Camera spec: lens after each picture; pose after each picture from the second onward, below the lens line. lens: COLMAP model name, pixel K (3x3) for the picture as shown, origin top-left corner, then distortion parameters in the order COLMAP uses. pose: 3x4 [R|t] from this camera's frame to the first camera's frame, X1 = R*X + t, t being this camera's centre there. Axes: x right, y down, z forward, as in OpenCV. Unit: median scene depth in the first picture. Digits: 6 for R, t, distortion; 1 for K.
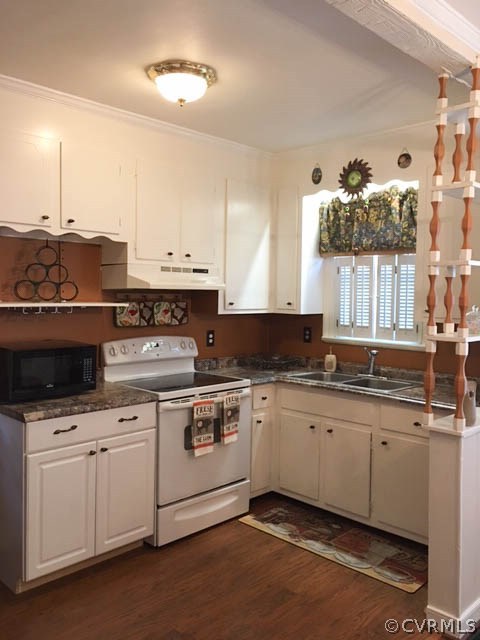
lens RADIAL K [[544.4, 0, 240.0], [0, 544.4, 320.0], [0, 0, 1]] dist [0.088843, -0.128618]
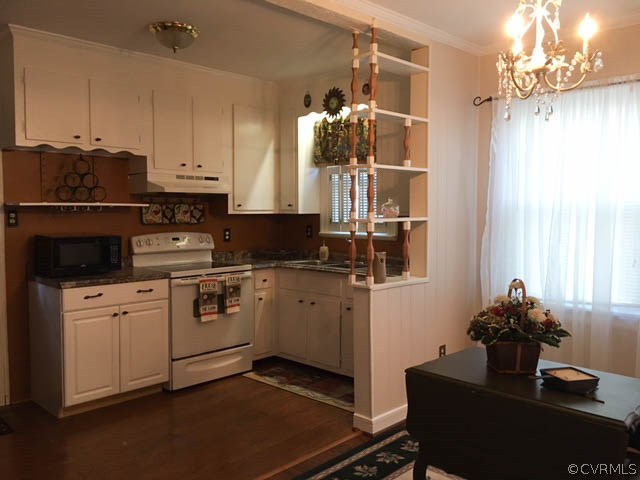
lens RADIAL K [[544.4, 0, 318.6], [0, 544.4, 240.1], [0, 0, 1]] dist [0.088843, -0.128618]
pose [[0.999880, -0.015184, 0.003183, 0.174262], [0.015167, 0.999871, 0.005253, 0.049803], [-0.003263, -0.005204, 0.999981, -0.260553]]
